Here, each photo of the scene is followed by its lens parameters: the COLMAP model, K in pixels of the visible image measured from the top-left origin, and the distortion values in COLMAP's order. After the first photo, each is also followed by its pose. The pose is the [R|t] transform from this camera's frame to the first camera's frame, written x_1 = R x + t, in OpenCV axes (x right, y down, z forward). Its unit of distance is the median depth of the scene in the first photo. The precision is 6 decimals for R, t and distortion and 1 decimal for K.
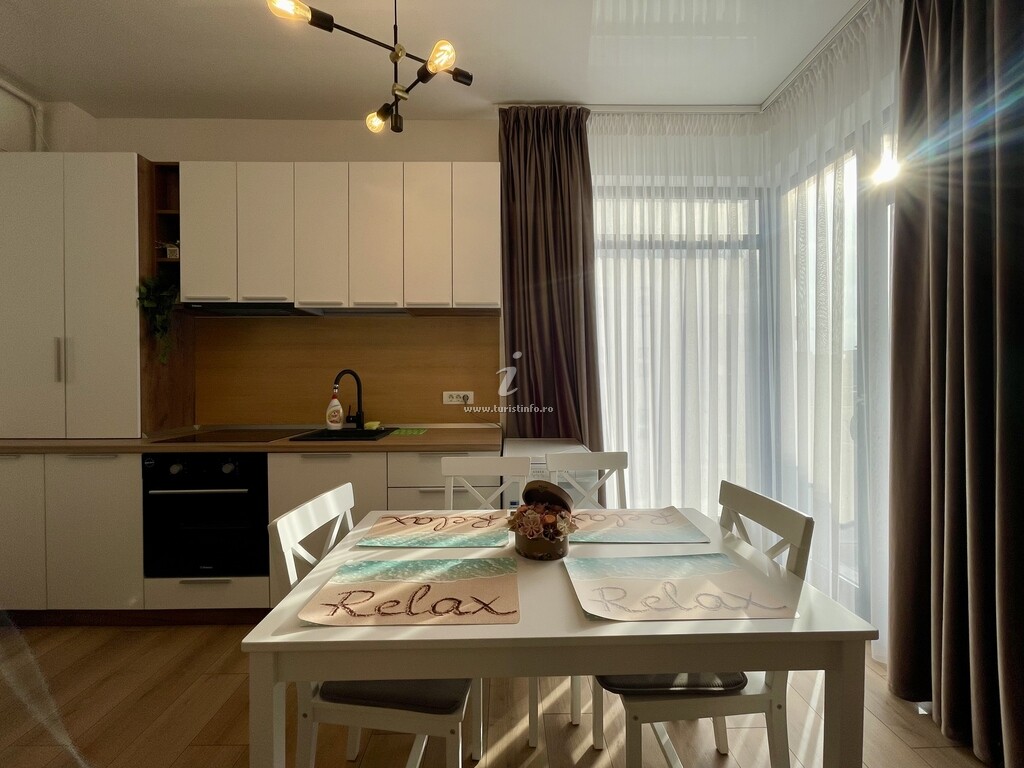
lens RADIAL K [[407.1, 0, 512.0], [0, 407.1, 384.0], [0, 0, 1]] dist [-0.000235, 0.000281]
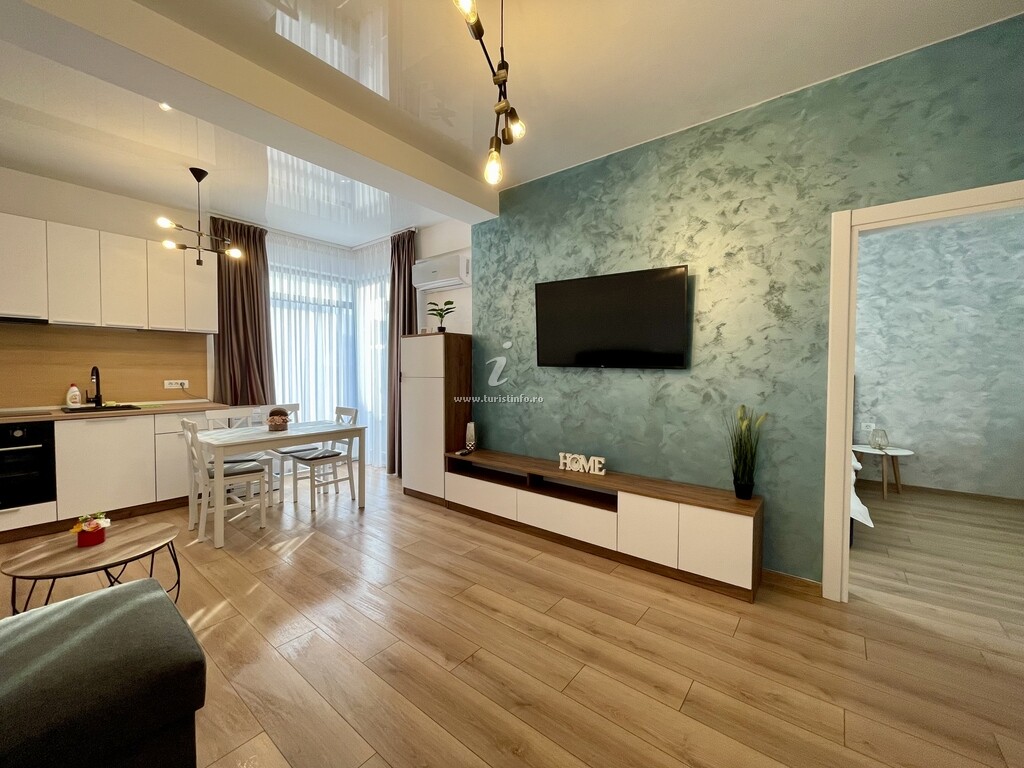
lens RADIAL K [[414.1, 0, 502.9], [0, 414.1, 383.2], [0, 0, 1]] dist [0.032562, -0.015470]
pose [[0.657211, -0.018560, 0.753478, -0.565528], [-0.003696, 0.999605, 0.027846, -0.022291], [-0.753697, -0.021086, 0.656883, -1.111039]]
